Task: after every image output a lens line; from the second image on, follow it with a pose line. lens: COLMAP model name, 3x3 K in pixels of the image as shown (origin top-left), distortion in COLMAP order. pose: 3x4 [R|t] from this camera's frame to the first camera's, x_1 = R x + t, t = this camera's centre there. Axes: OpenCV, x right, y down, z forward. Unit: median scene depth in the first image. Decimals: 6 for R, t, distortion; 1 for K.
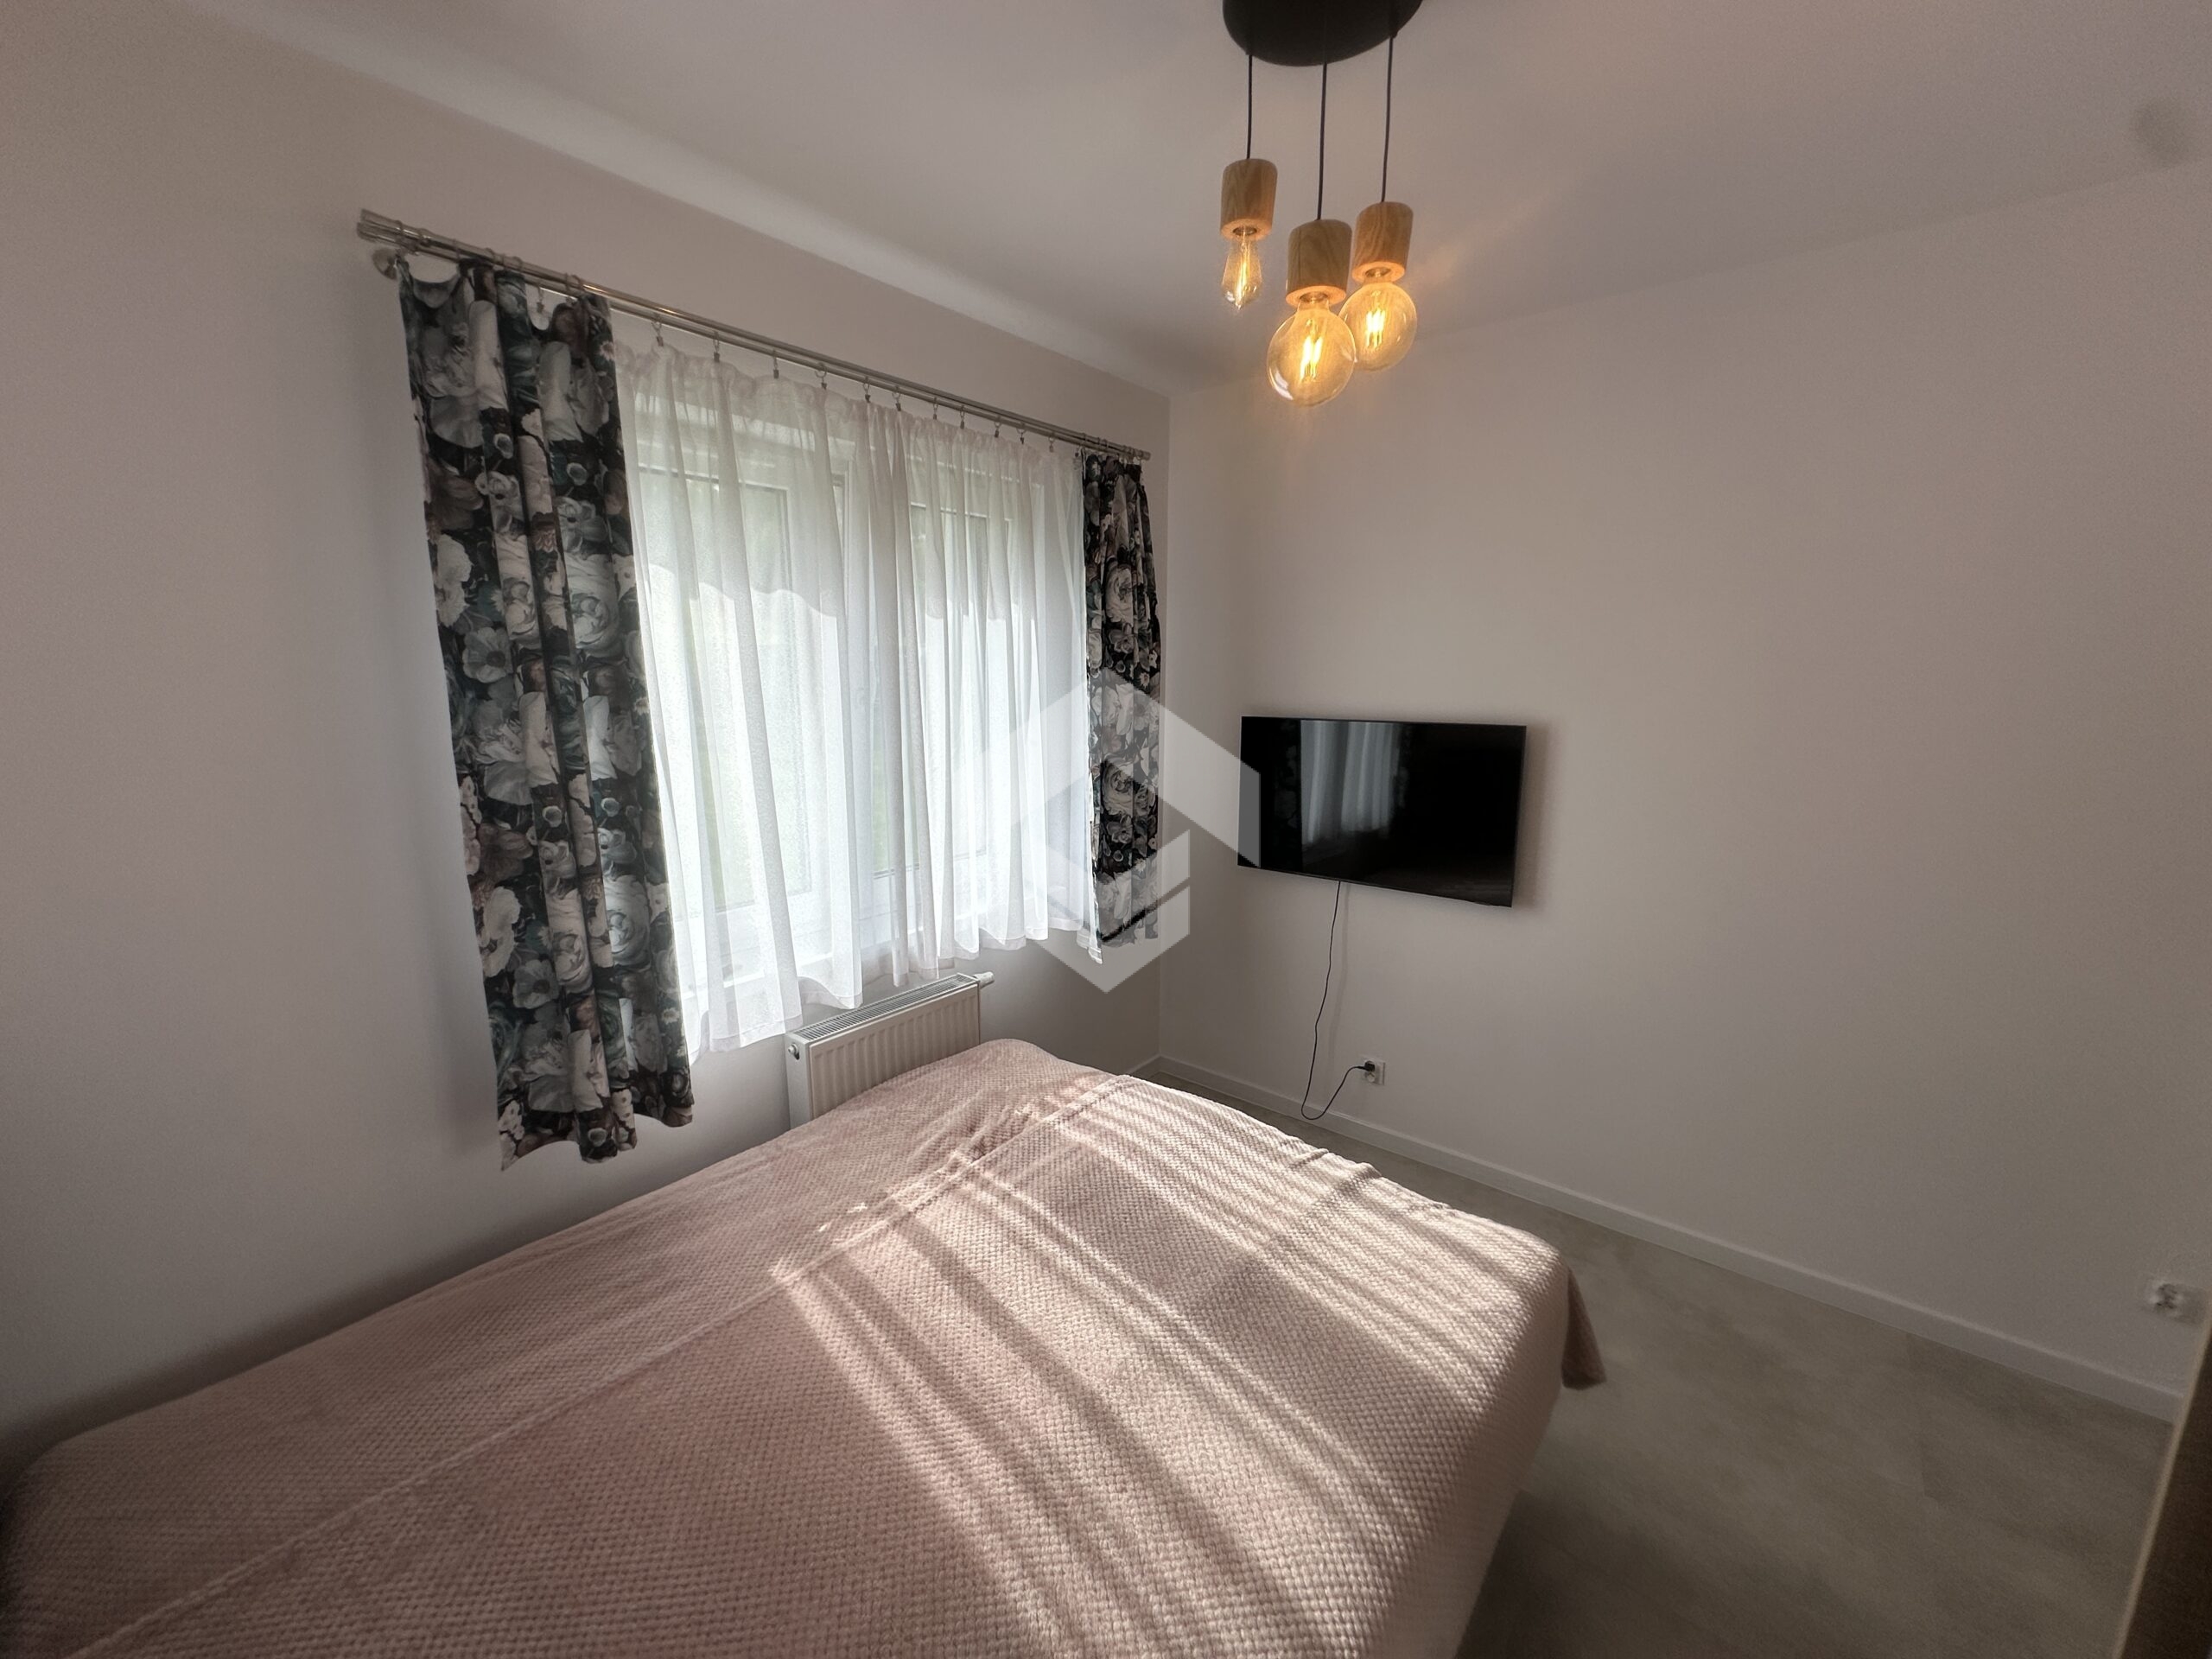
lens RADIAL K [[878.9, 0, 1121.2], [0, 878.9, 832.1], [0, 0, 1]] dist [-0.003898, 0.000472]
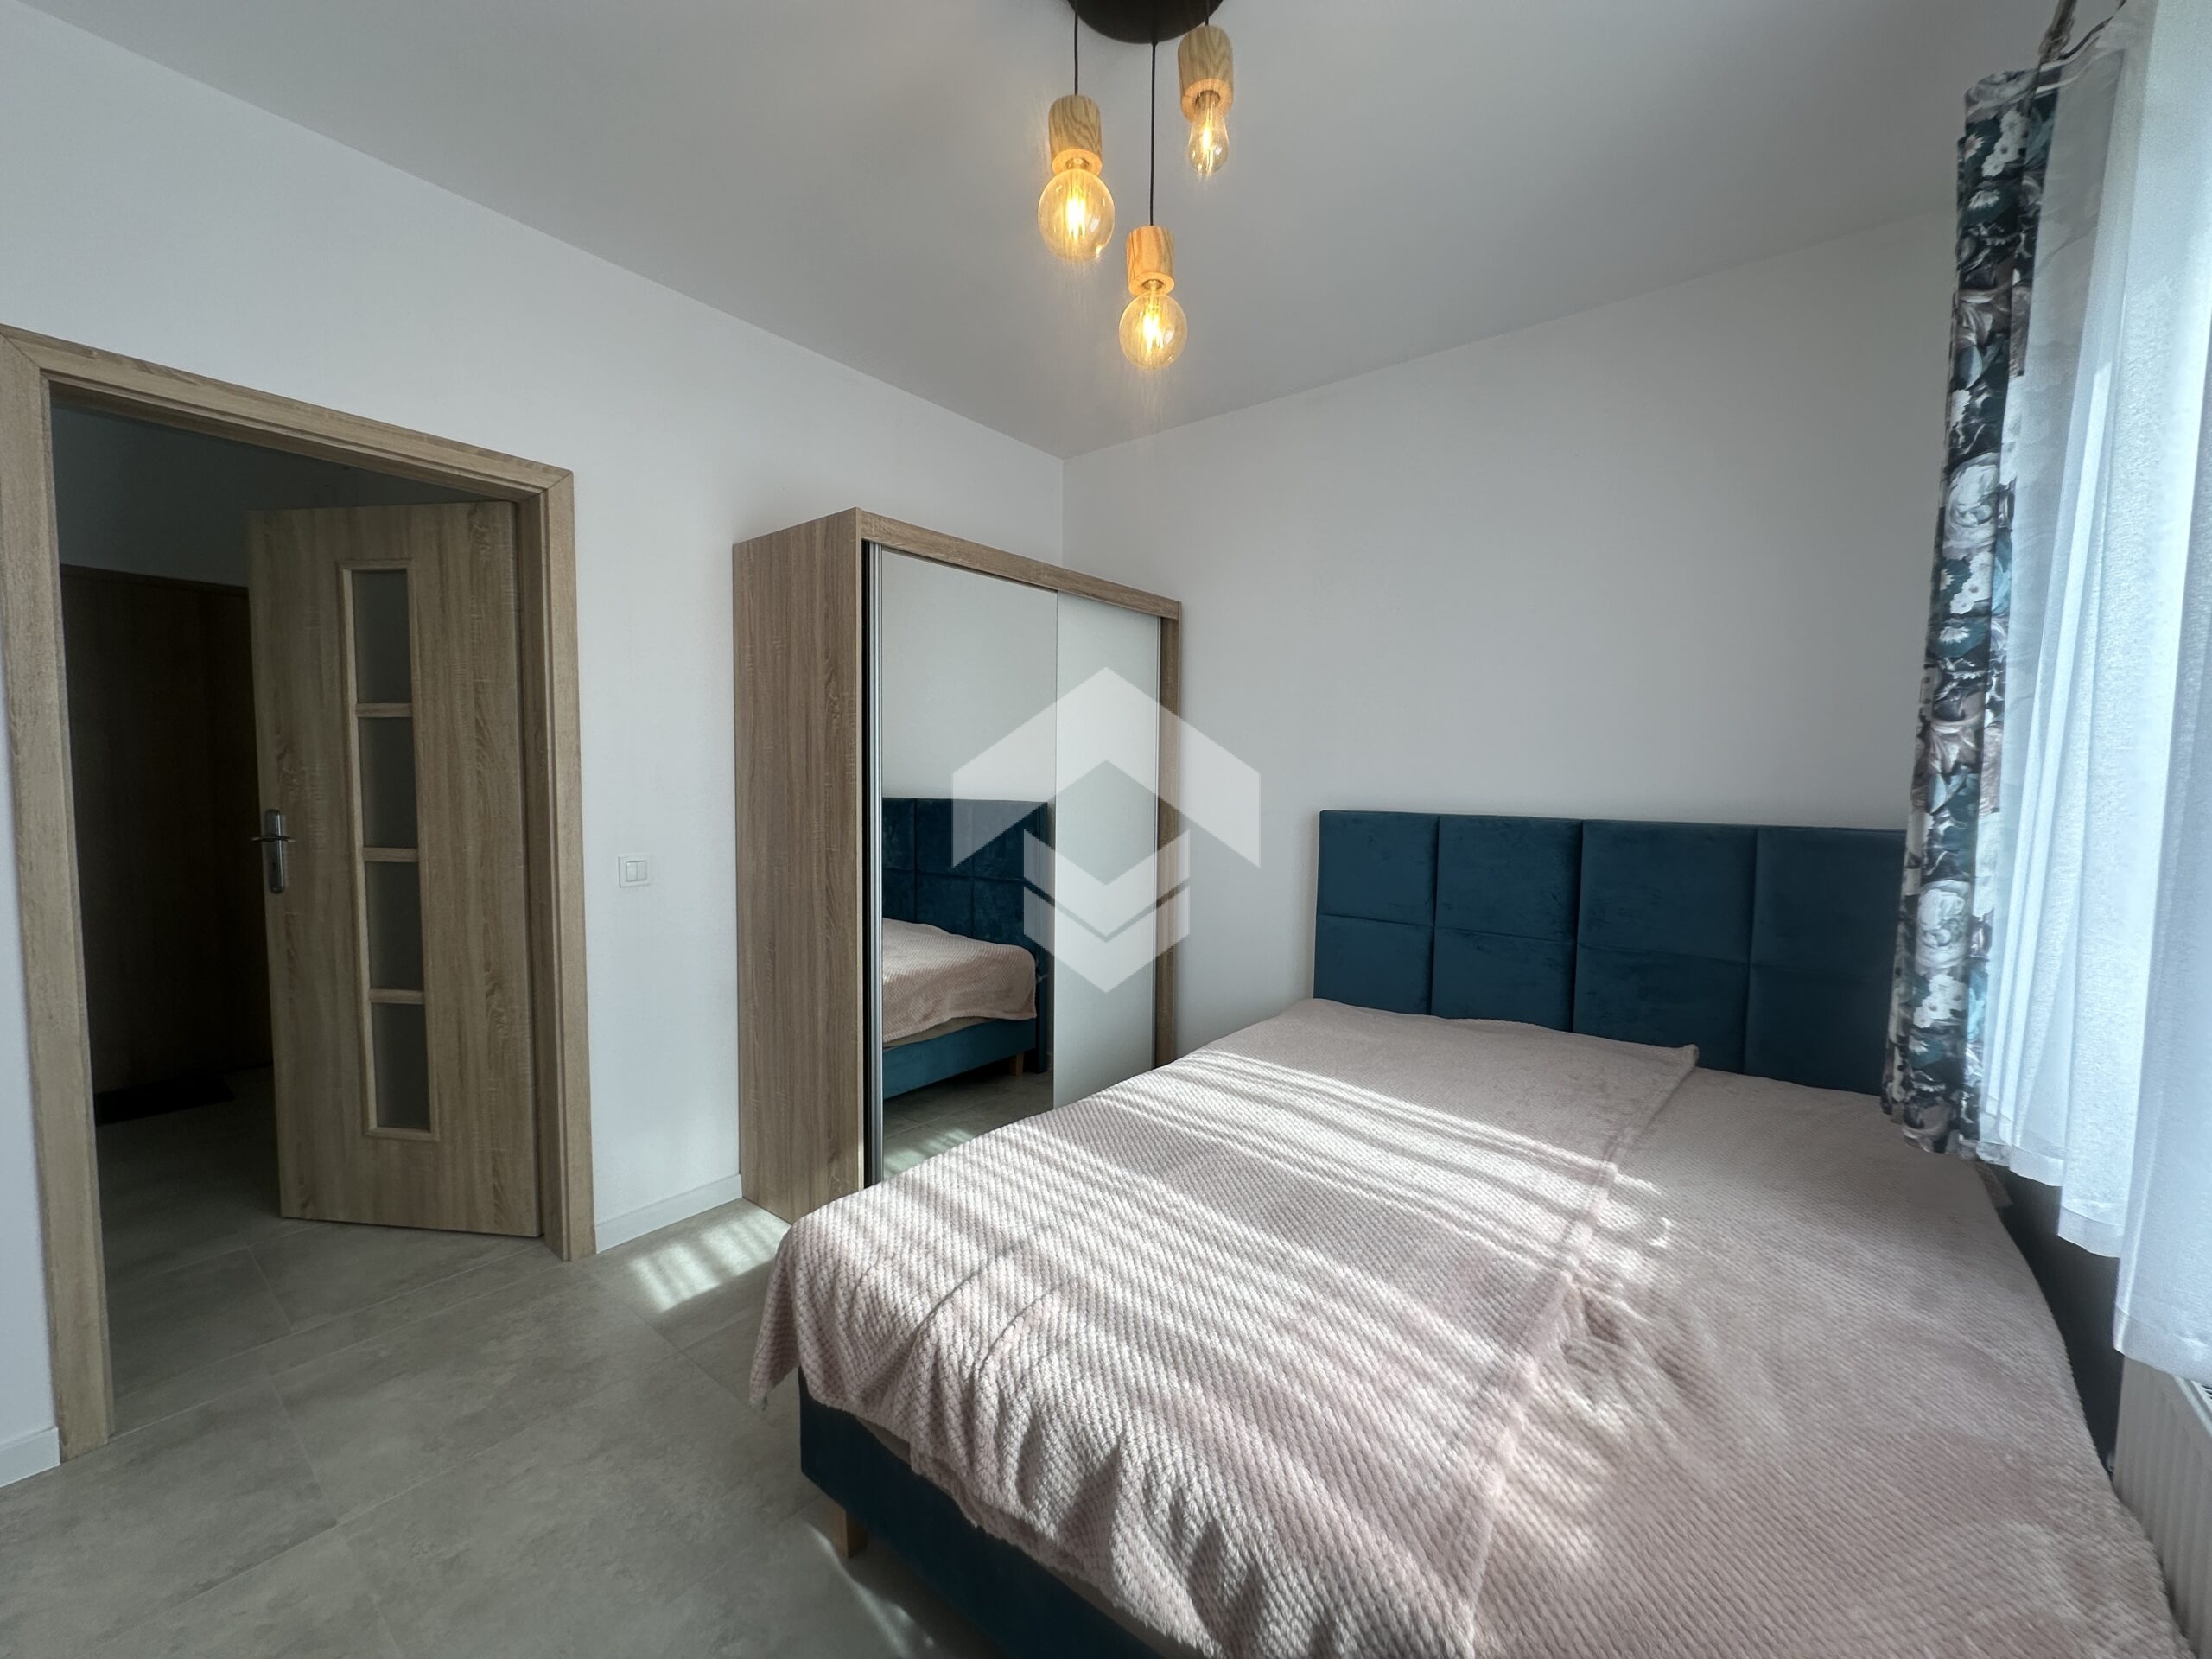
lens RADIAL K [[878.9, 0, 1106.2], [0, 878.9, 832.0], [0, 0, 1]] dist [-0.003898, 0.000472]
pose [[-0.999926, -0.009042, -0.008081, 0.124763], [-0.010739, 0.969776, 0.243760, -0.064777], [0.005633, 0.243829, -0.969802, 1.073483]]
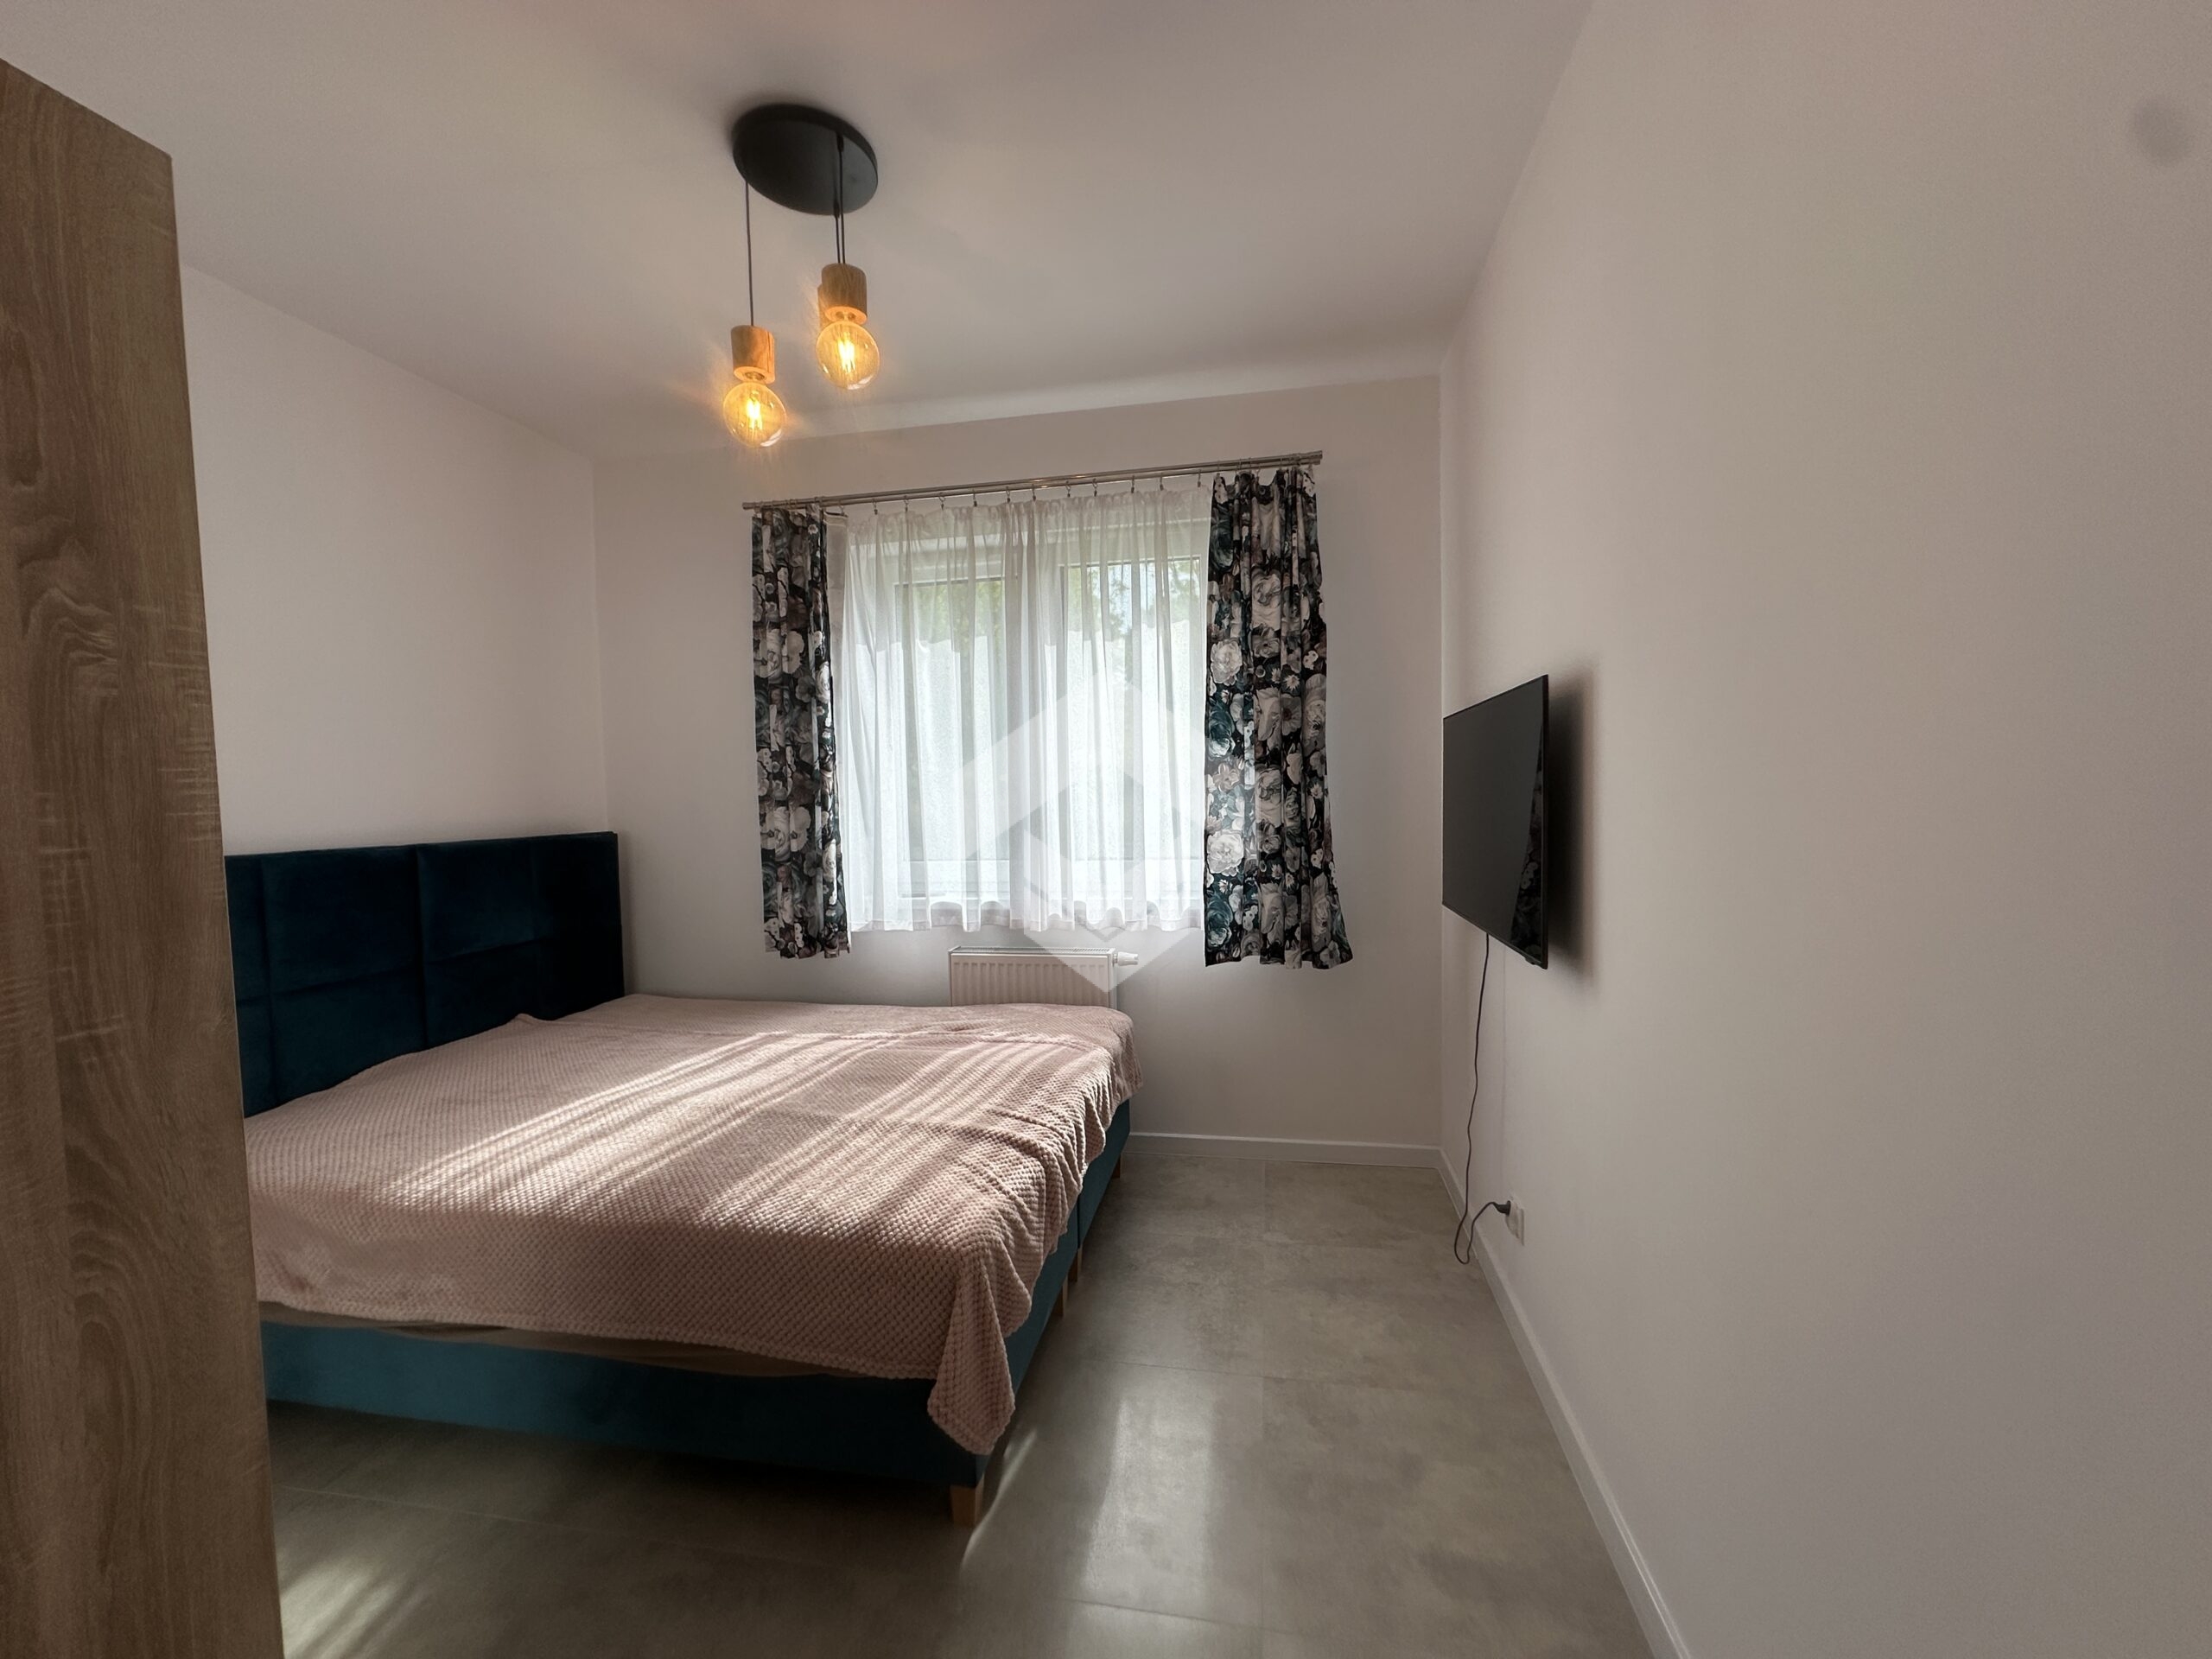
lens RADIAL K [[878.9, 0, 1114.0], [0, 878.9, 830.1], [0, 0, 1]] dist [-0.003898, 0.000472]
pose [[0.479878, 0.029096, -0.876853, 0.802076], [-0.138739, 0.989391, -0.043097, 0.055703], [0.866296, 0.142335, 0.478824, 0.409221]]
